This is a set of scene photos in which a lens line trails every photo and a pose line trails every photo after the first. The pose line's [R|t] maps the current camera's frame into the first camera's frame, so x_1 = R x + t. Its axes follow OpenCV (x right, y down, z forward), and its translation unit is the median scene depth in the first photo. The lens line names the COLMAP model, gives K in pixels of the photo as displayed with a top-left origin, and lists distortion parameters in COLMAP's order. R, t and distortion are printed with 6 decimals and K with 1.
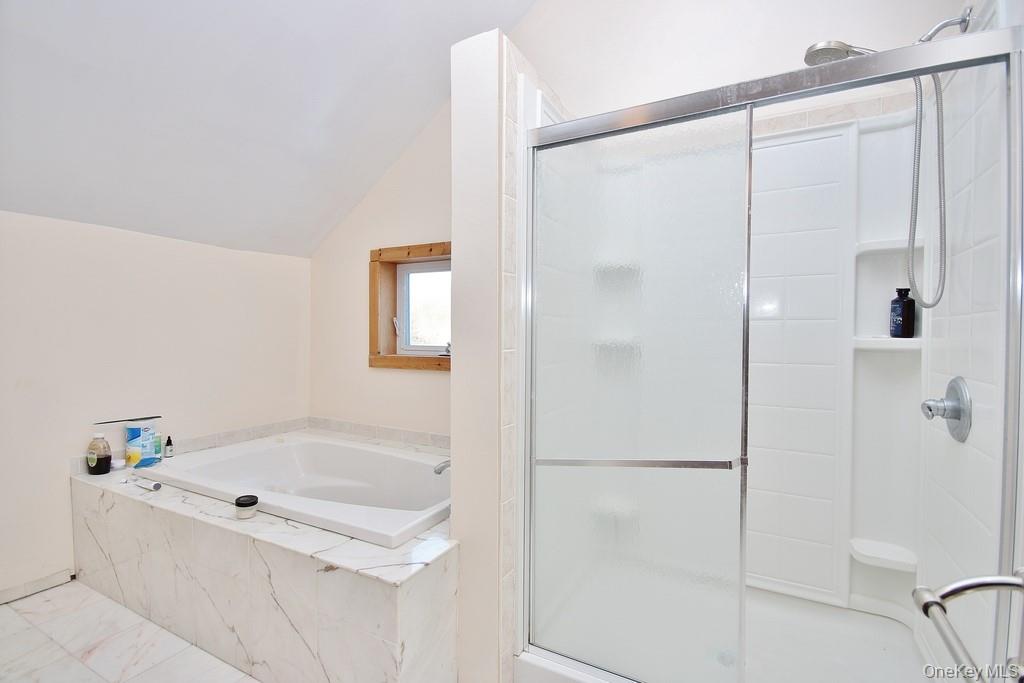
lens RADIAL K [[474.2, 0, 515.4], [0, 474.2, 341.9], [0, 0, 1]] dist [0.007214, -0.002893]
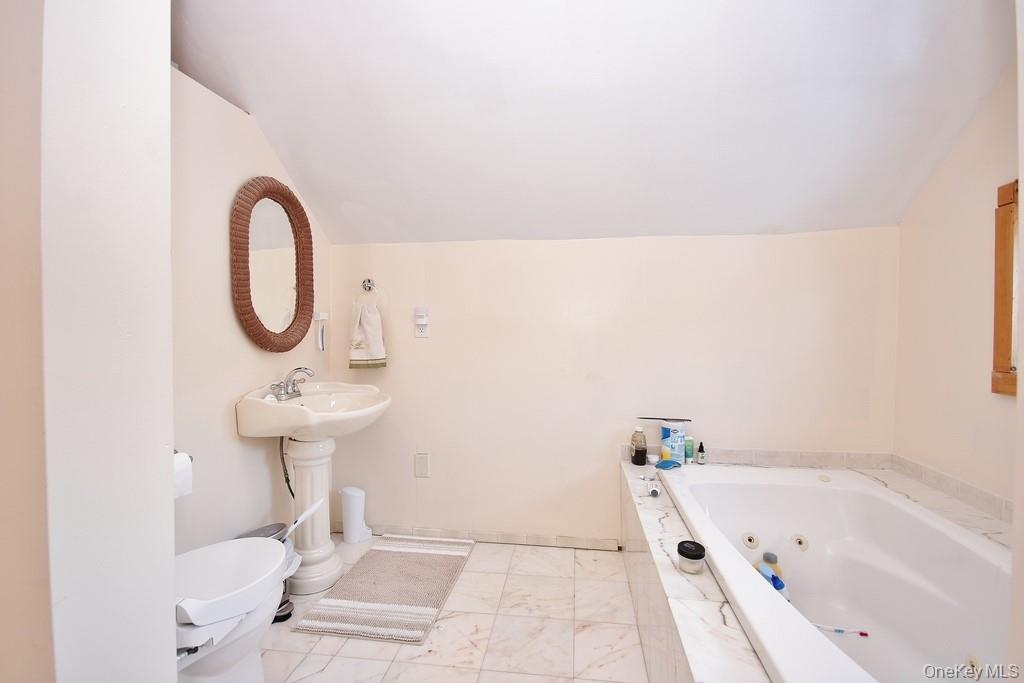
lens RADIAL K [[474.2, 0, 506.9], [0, 474.2, 345.9], [0, 0, 1]] dist [0.007214, -0.002893]
pose [[0.333972, 0.016621, -0.942436, 0.043793], [-0.014695, 0.999815, 0.012425, -0.002294], [0.942468, 0.009700, 0.334154, 0.334472]]
